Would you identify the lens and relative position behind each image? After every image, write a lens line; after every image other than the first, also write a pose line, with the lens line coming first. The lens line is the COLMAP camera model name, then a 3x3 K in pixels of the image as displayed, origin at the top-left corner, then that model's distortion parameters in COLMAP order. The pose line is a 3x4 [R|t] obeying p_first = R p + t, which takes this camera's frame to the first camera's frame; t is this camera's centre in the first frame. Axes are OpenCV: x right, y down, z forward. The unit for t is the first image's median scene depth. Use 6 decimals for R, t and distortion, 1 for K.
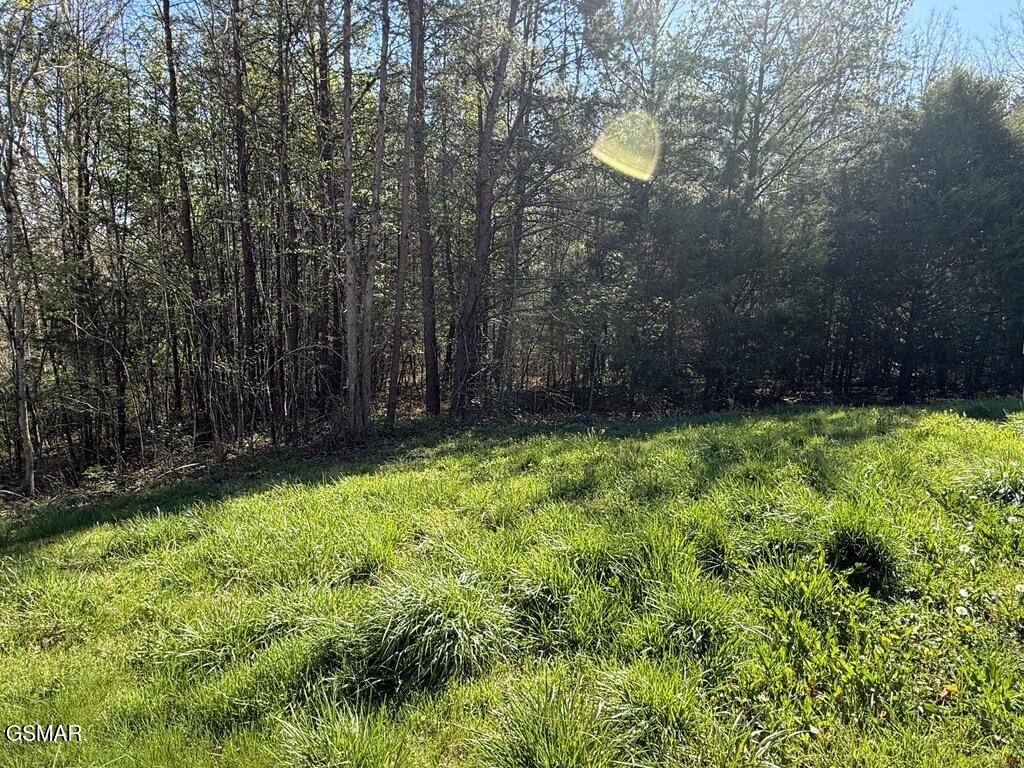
lens RADIAL K [[580.0, 0, 511.9], [0, 580.0, 385.6], [0, 0, 1]] dist [-0.002053, 0.000822]
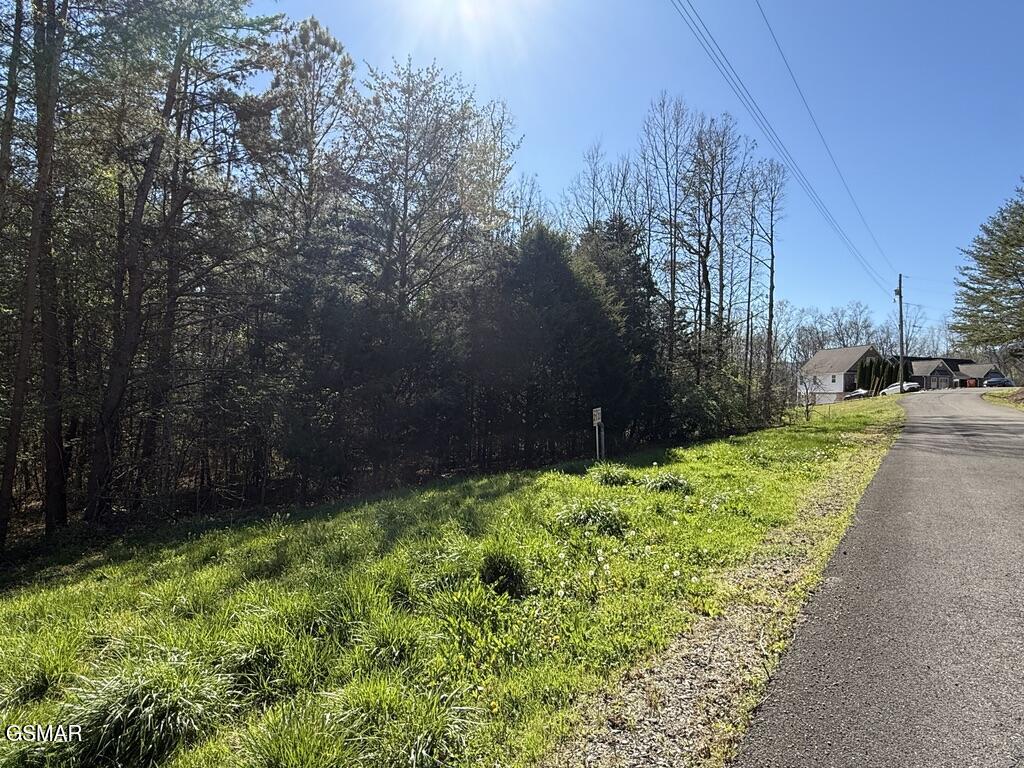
lens RADIAL K [[580.0, 0, 509.8], [0, 580.0, 383.1], [0, 0, 1]] dist [-0.002053, 0.000822]
pose [[0.845544, 0.000035, 0.533905, -0.049559], [0.084828, 0.987289, -0.134407, 0.014426], [-0.527123, 0.158937, 0.834794, -0.096698]]
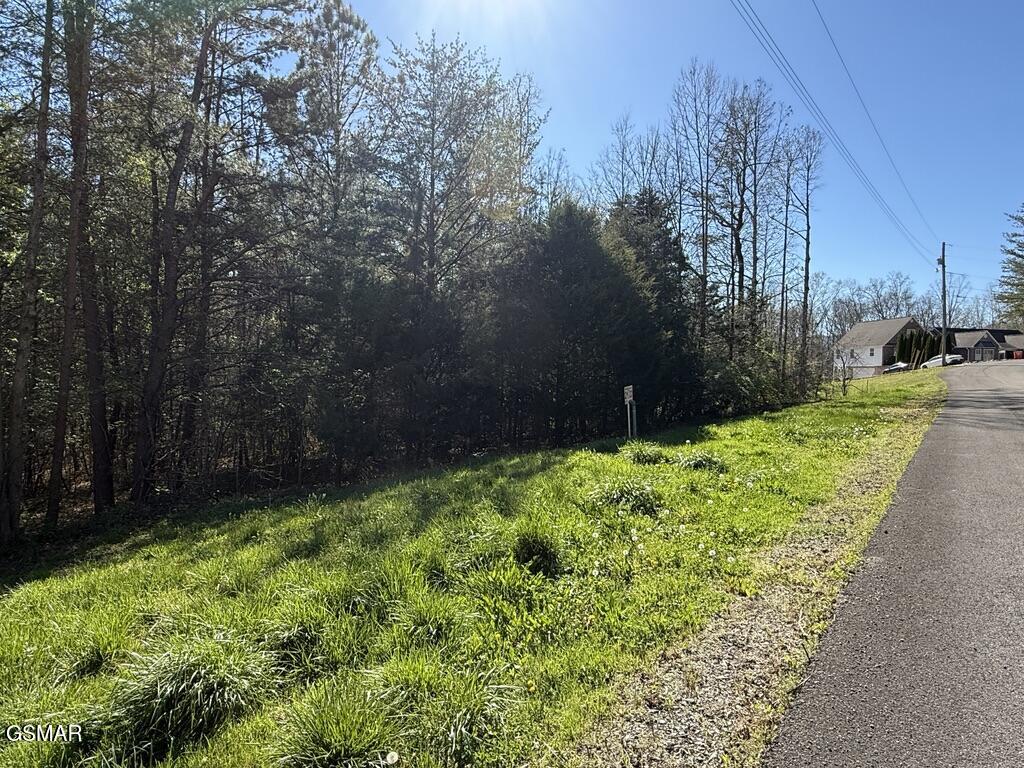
lens RADIAL K [[580.0, 0, 514.9], [0, 580.0, 381.1], [0, 0, 1]] dist [-0.002053, 0.000822]
pose [[0.867064, -0.029018, 0.497350, -0.049839], [0.093150, 0.990140, -0.104624, 0.011658], [-0.489410, 0.137044, 0.861218, -0.093442]]
